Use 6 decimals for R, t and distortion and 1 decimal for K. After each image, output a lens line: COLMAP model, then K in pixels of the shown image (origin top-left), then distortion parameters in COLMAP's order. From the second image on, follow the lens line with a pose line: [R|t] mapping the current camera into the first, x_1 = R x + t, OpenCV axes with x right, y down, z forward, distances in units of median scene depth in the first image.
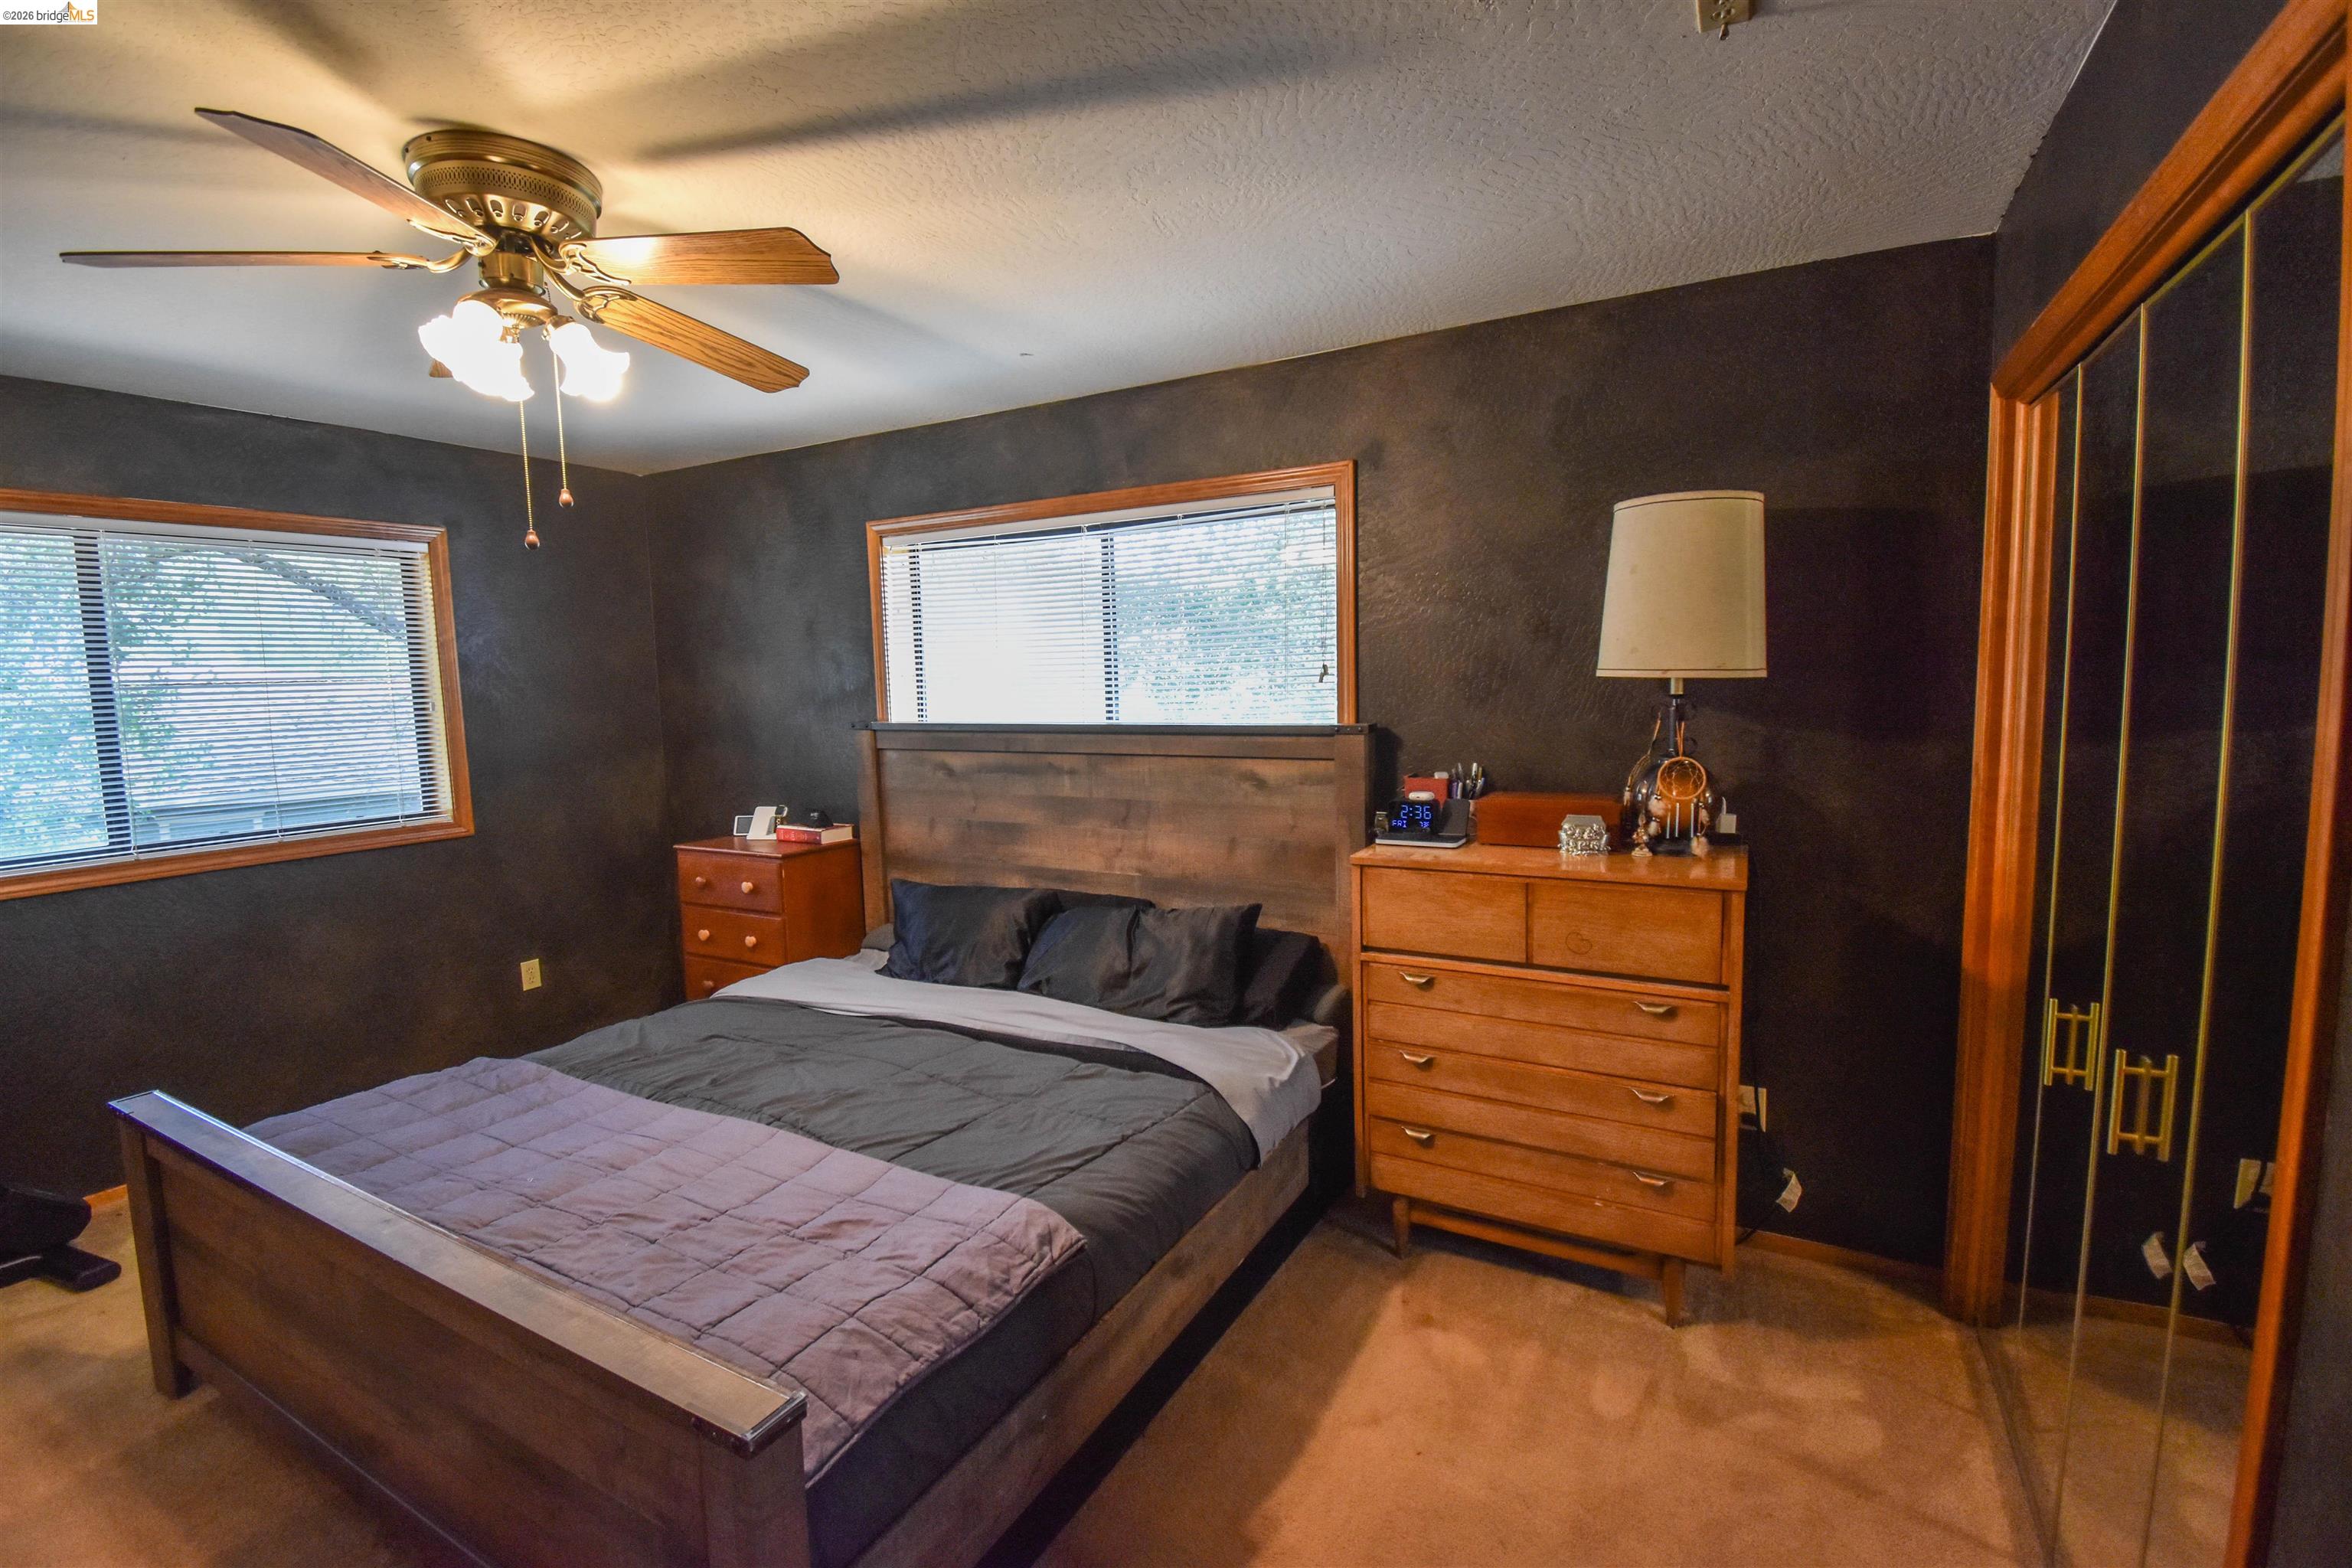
lens RADIAL K [[1031.6, 0, 1179.1], [0, 1031.6, 778.3], [0, 0, 1]] dist [0.022065, -0.026772]
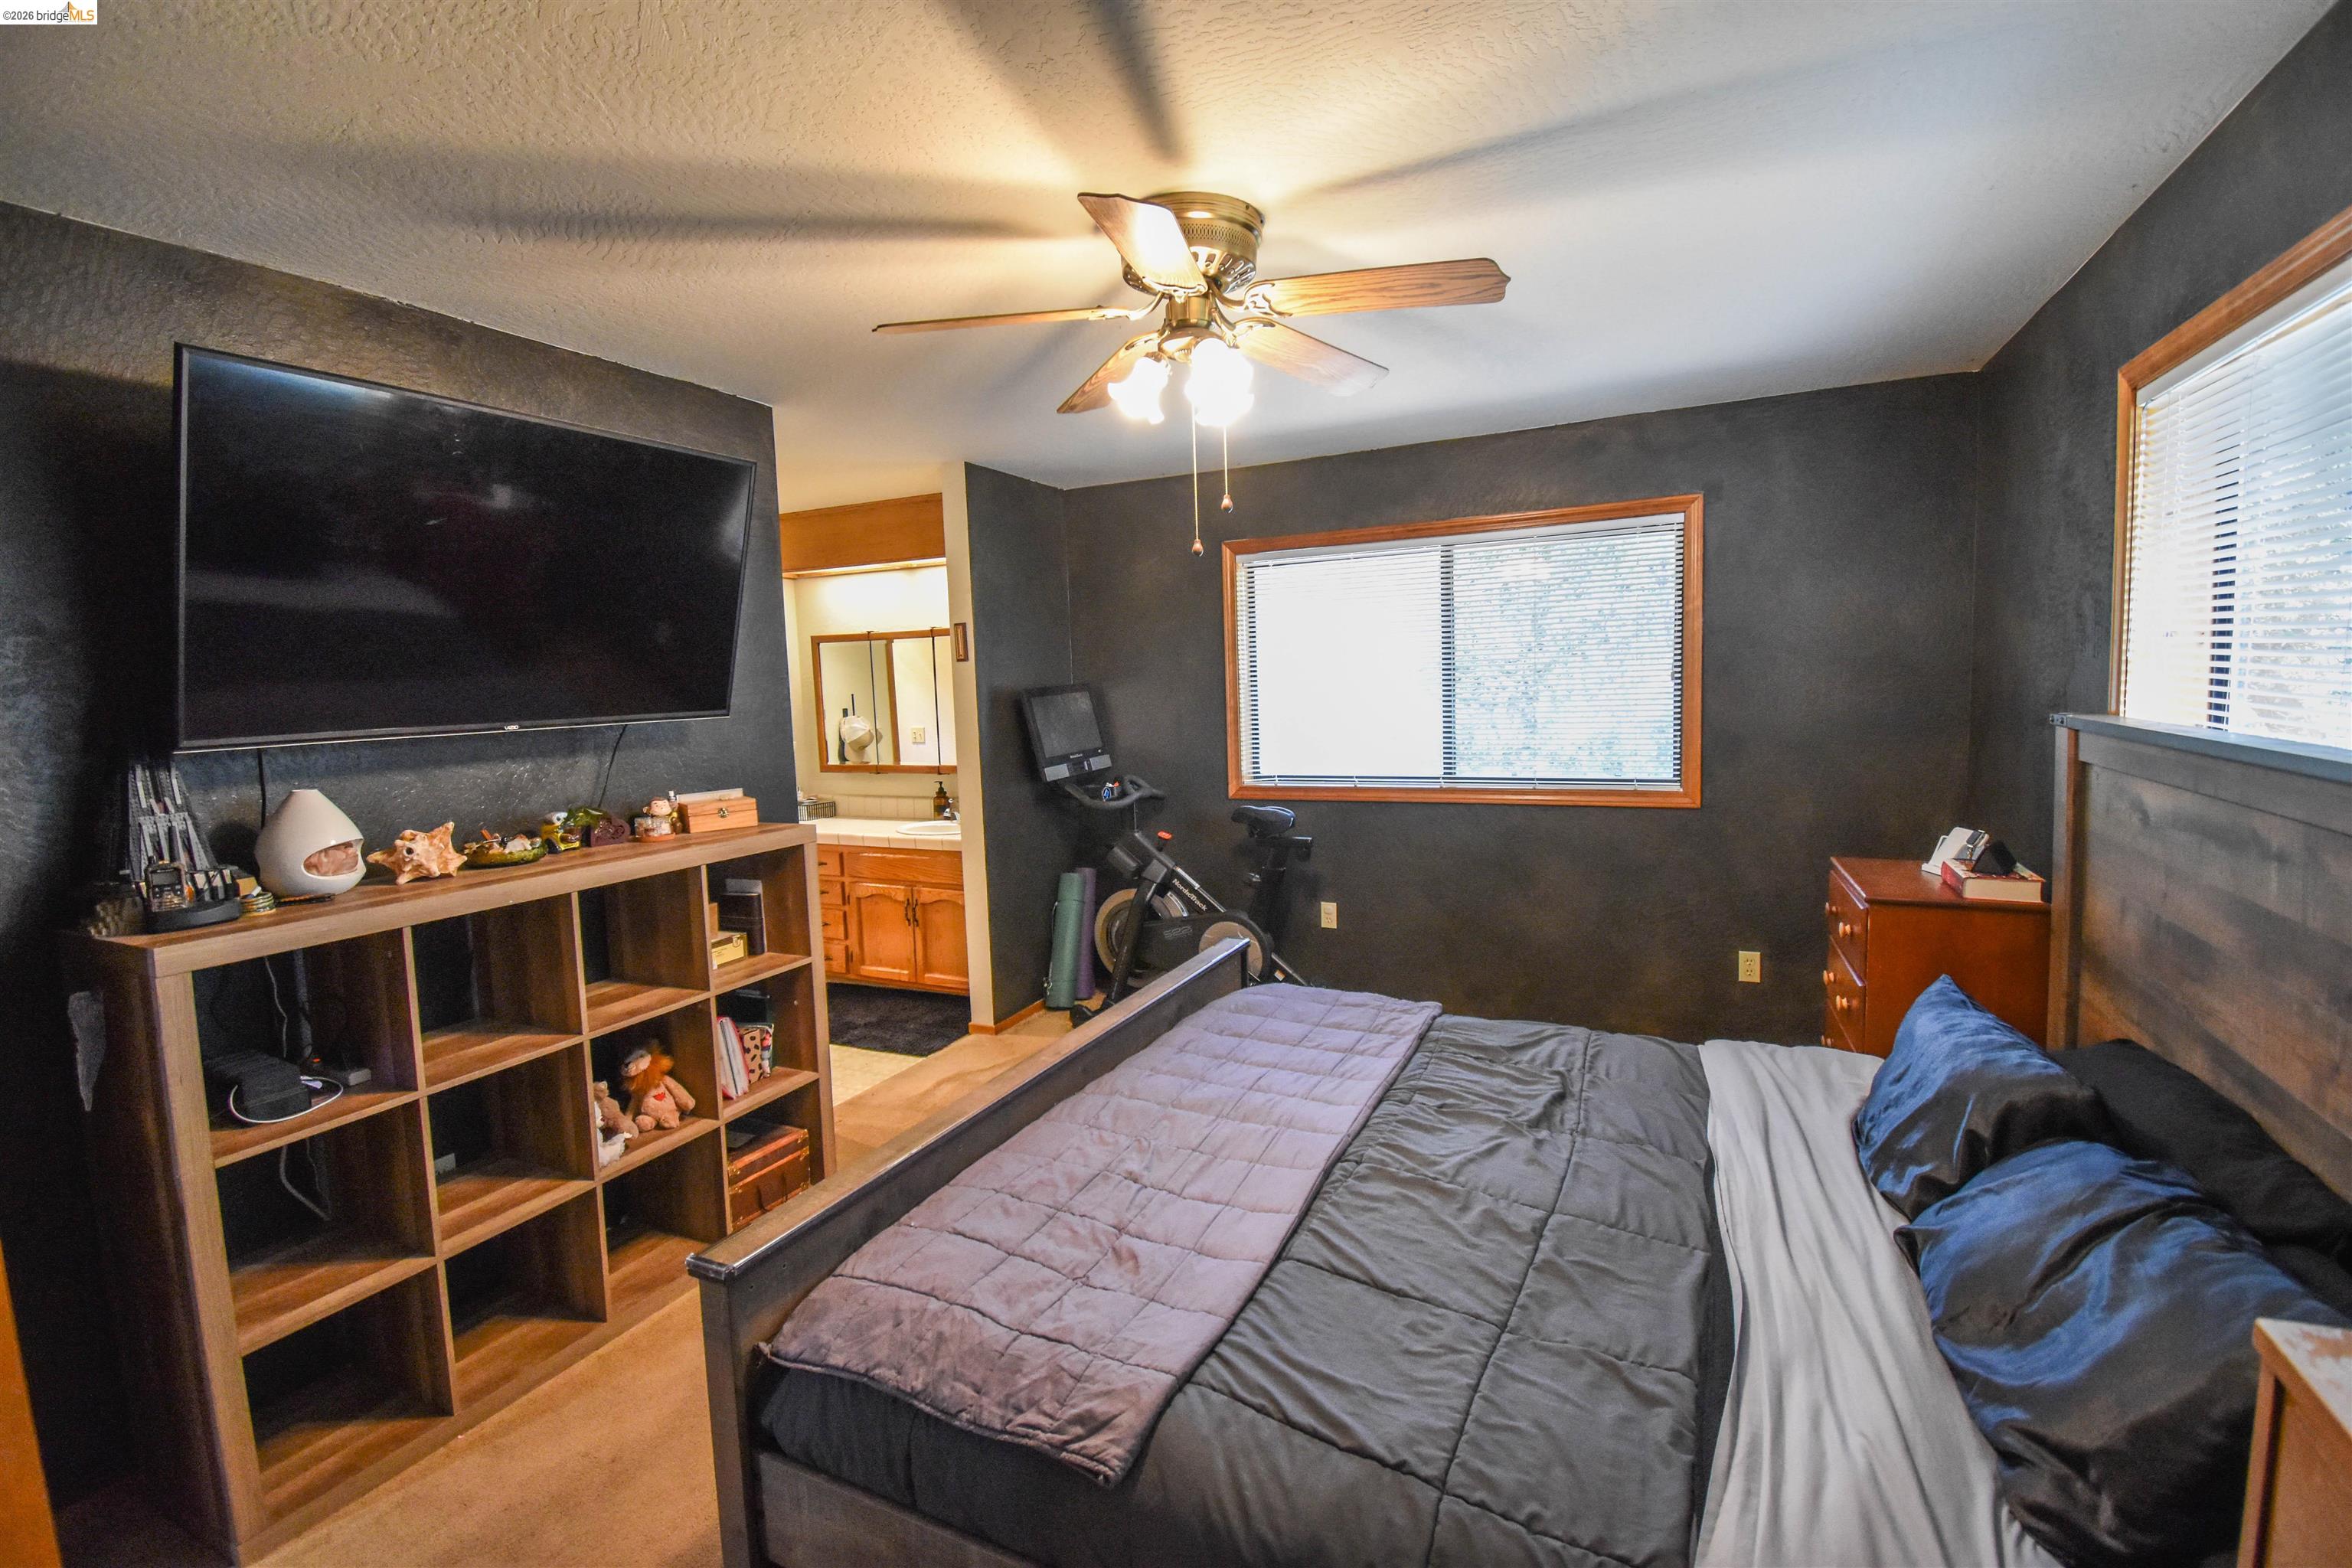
lens RADIAL K [[1031.6, 0, 1179.1], [0, 1031.6, 778.3], [0, 0, 1]] dist [0.022065, -0.026772]
pose [[0.045871, 0.114602, -0.992352, 0.325131], [-0.062008, 0.991809, 0.111673, -0.062997], [0.997021, 0.056411, 0.052601, 0.567400]]
